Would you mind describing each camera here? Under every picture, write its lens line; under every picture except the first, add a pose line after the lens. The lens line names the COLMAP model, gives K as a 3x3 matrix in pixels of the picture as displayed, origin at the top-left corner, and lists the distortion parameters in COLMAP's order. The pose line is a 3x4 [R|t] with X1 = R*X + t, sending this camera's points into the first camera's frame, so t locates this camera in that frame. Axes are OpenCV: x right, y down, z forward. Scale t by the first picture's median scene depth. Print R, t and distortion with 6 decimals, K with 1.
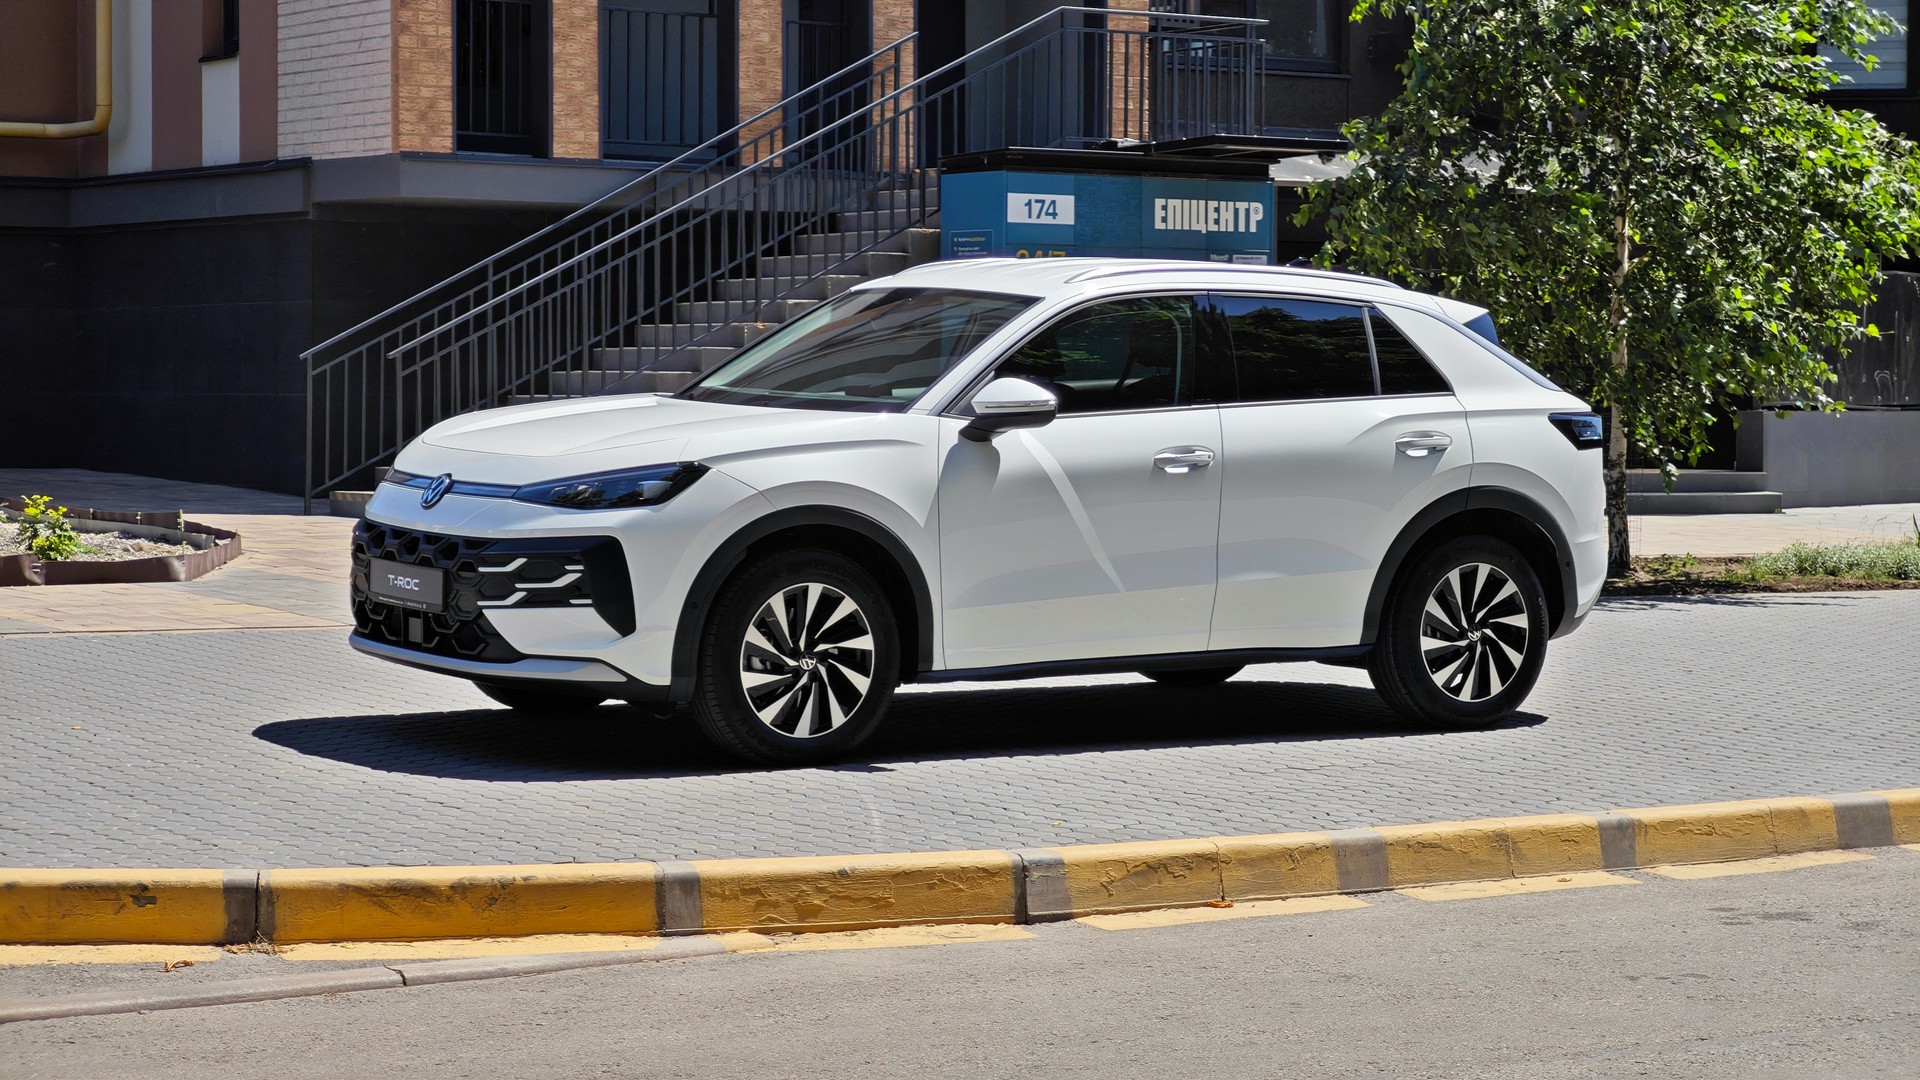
lens RADIAL K [[4102.3, 0, 963.3], [0, 4102.3, 544.8], [0, 0, 1]] dist [0.065228, 0.000000]
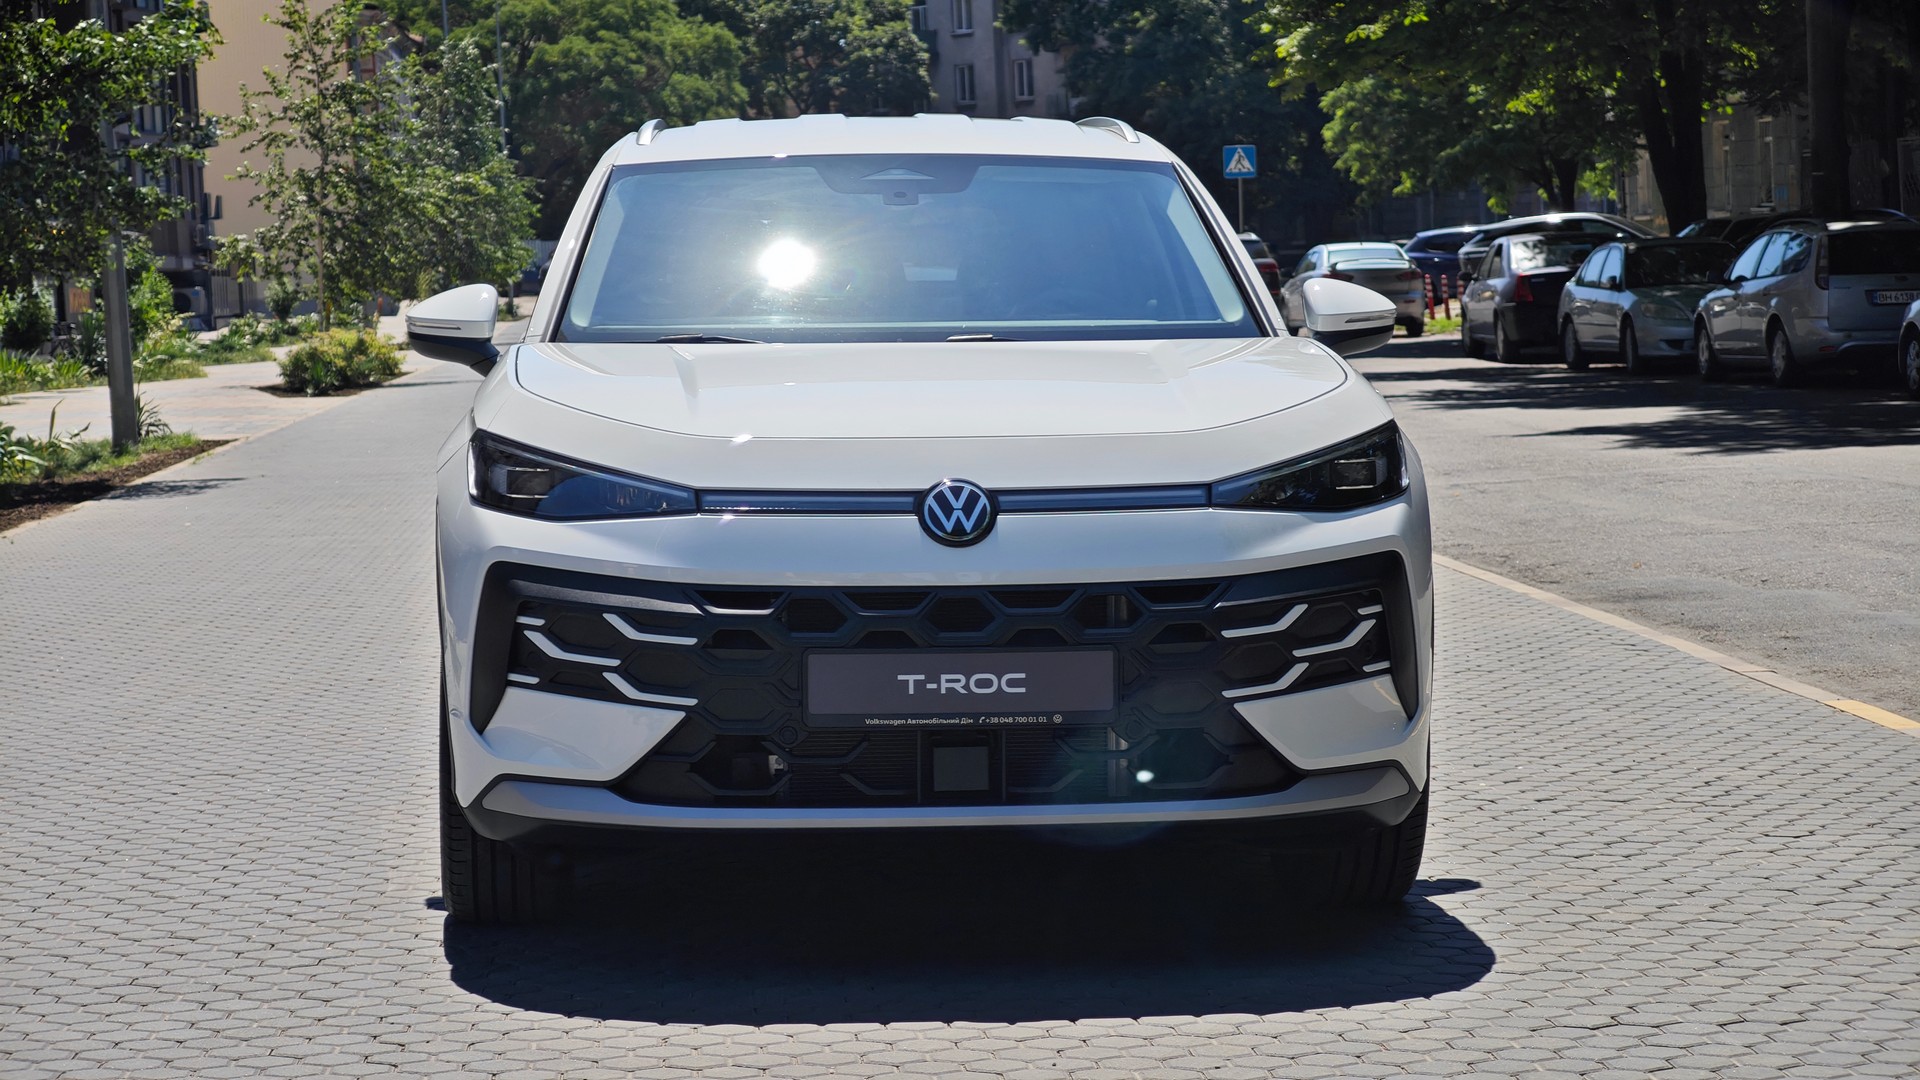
lens RADIAL K [[4102.3, 0, 961.4], [0, 4102.3, 534.7], [0, 0, 1]] dist [0.065228, 0.000000]
pose [[0.473466, -0.079339, 0.877231, -0.589428], [0.077736, 0.995813, 0.048107, -0.035218], [-0.877375, 0.045416, 0.477651, 0.714281]]
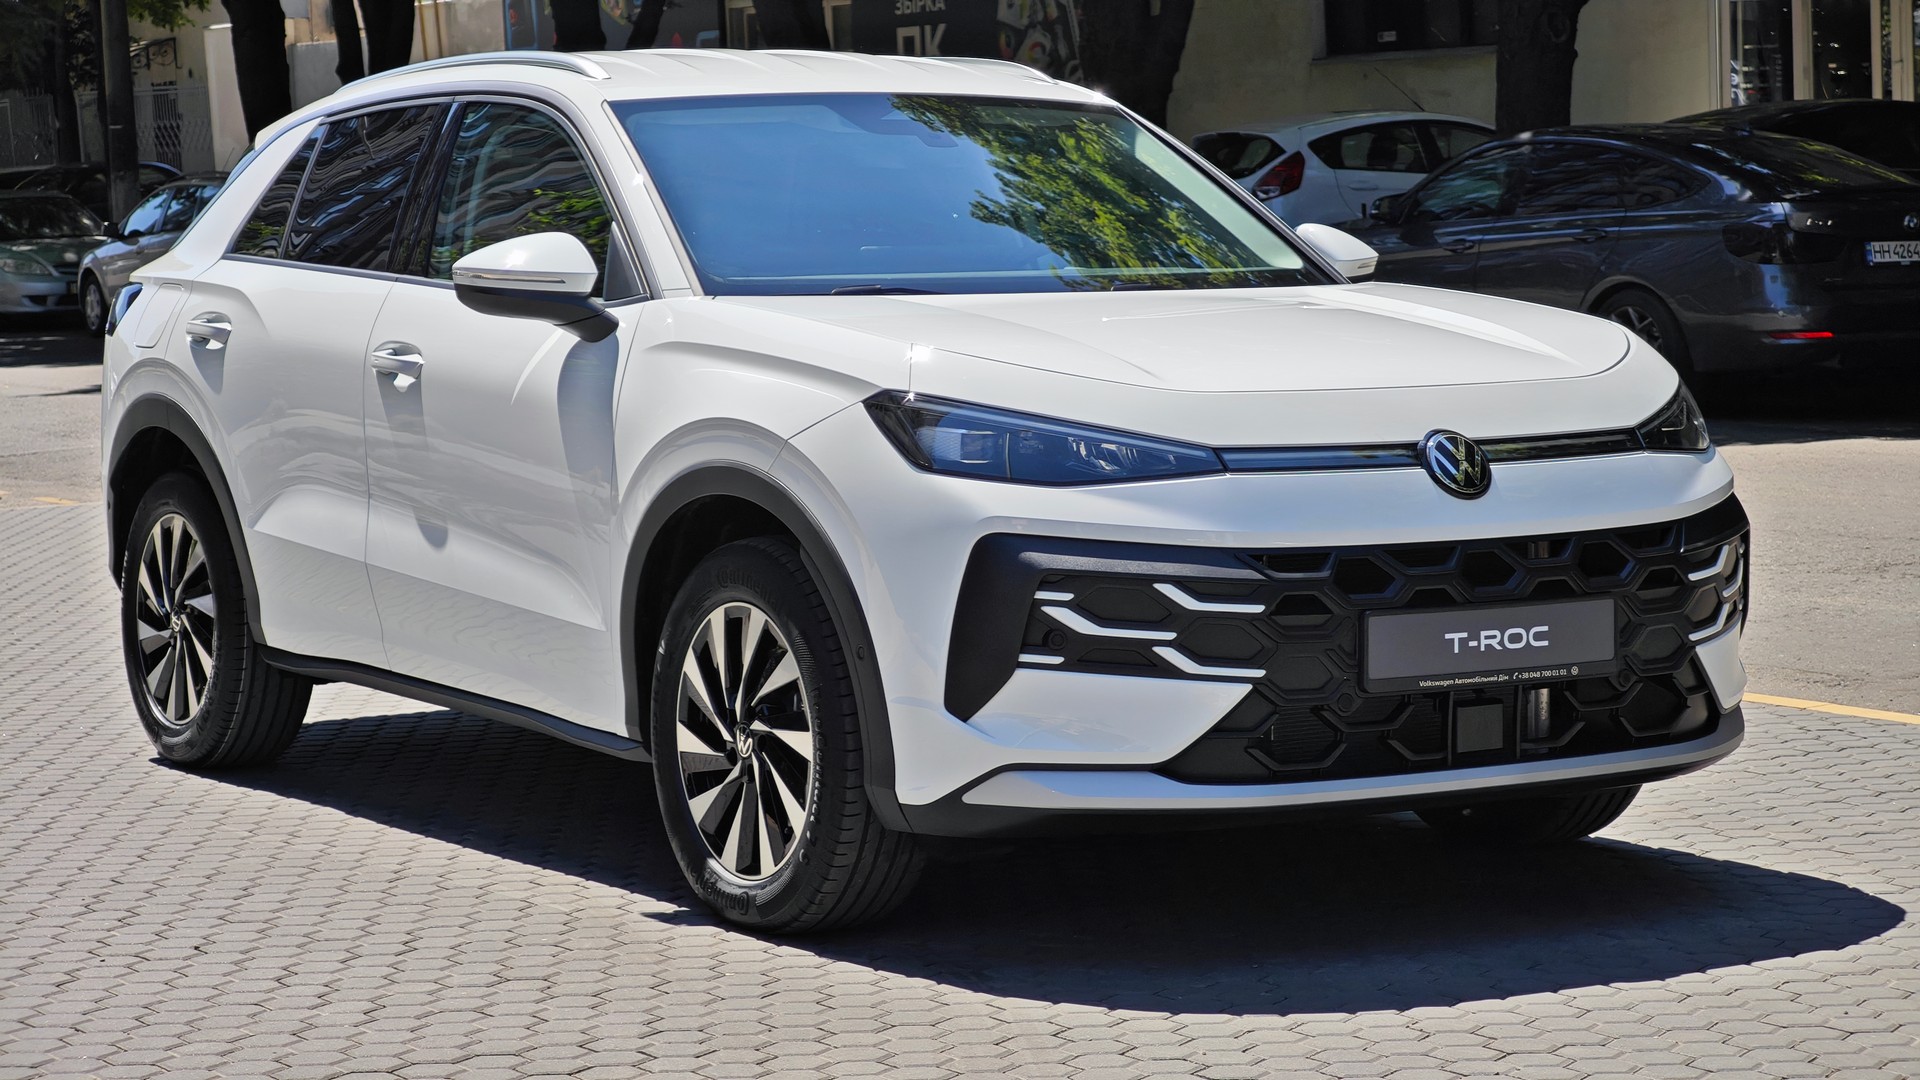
lens RADIAL K [[4102.3, 0, 960.9], [0, 4102.3, 546.0], [0, 0, 1]] dist [0.065228, 0.000000]
pose [[0.013123, -0.101007, 0.994799, -0.636726], [0.079270, 0.991859, 0.099663, -0.058487], [-0.996767, 0.077550, 0.021023, 1.019734]]
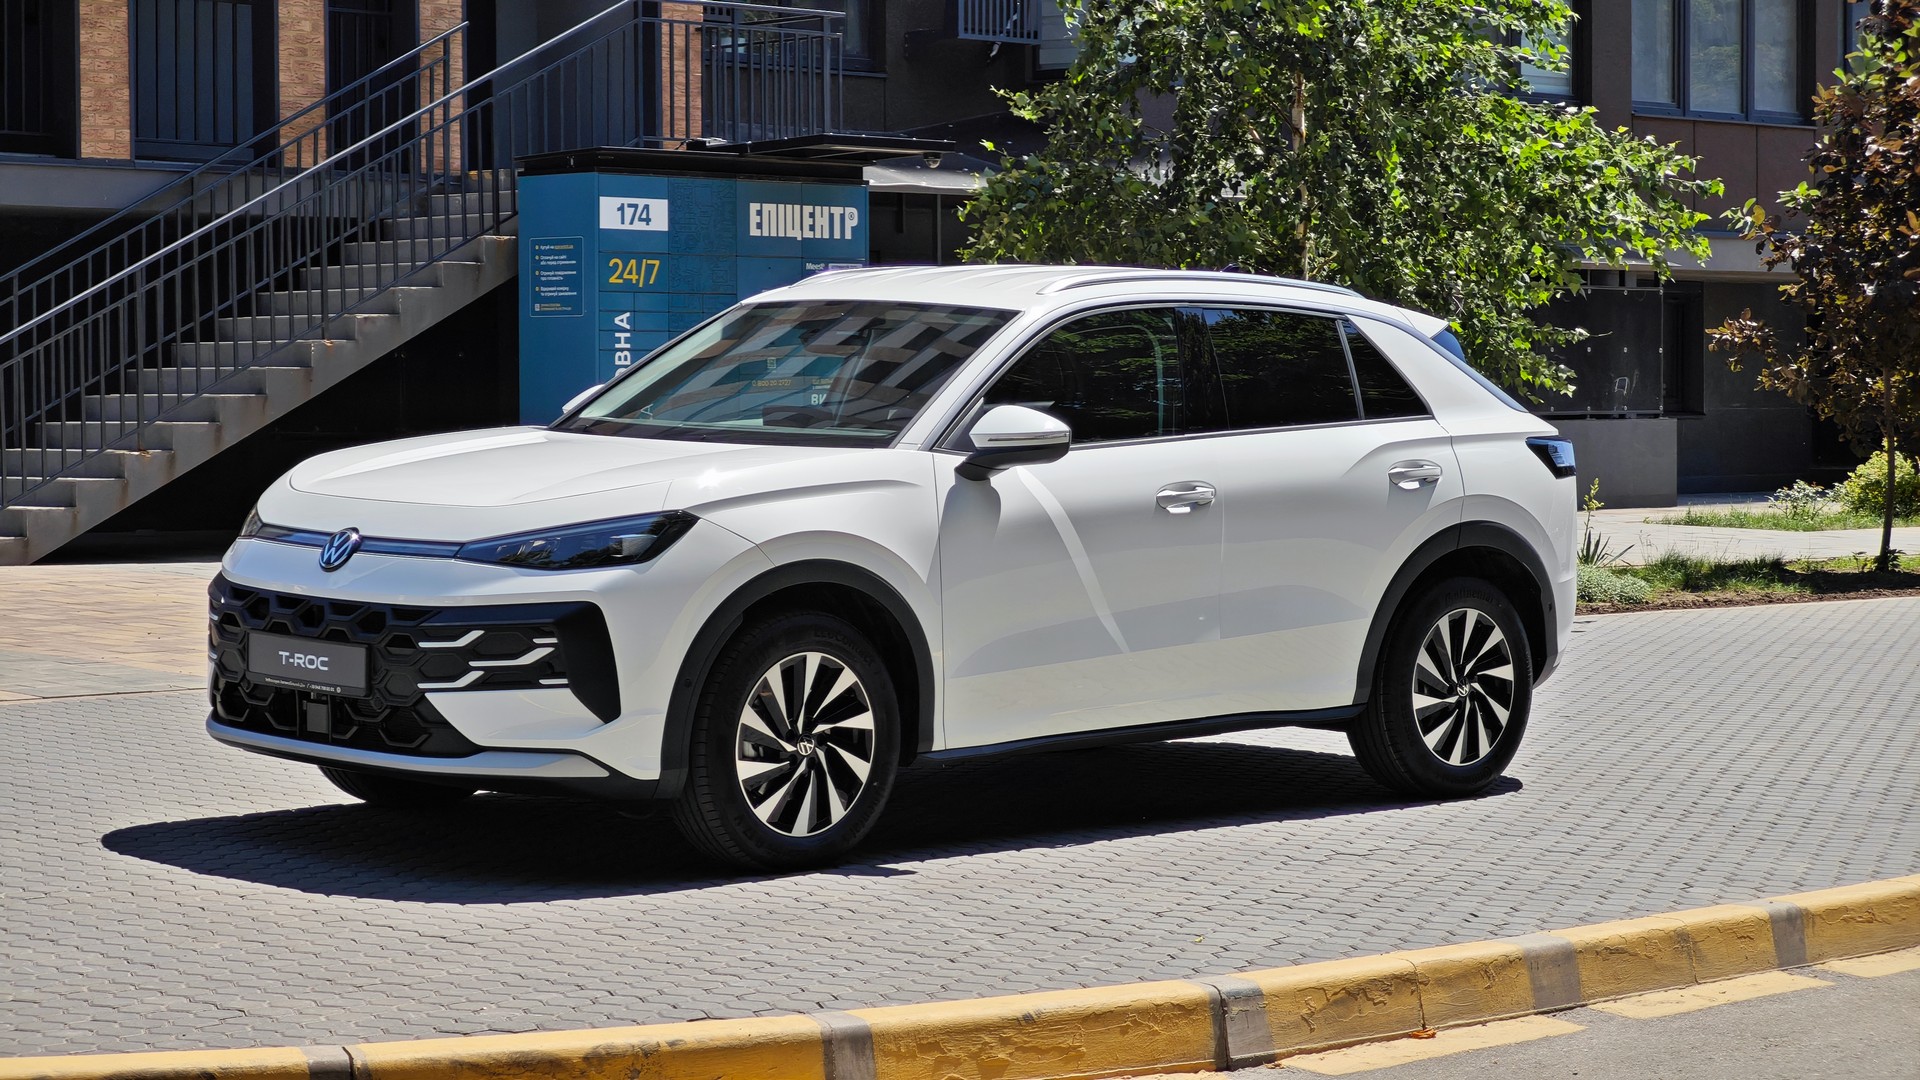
lens RADIAL K [[4102.3, 0, 924.0], [0, 4102.3, 542.0], [0, 0, 1]] dist [0.065228, 0.000000]
pose [[0.984749, -0.015700, 0.173269, -0.150801], [0.016249, 0.999866, -0.001748, -0.010814], [-0.173218, 0.004537, 0.984873, 0.158631]]
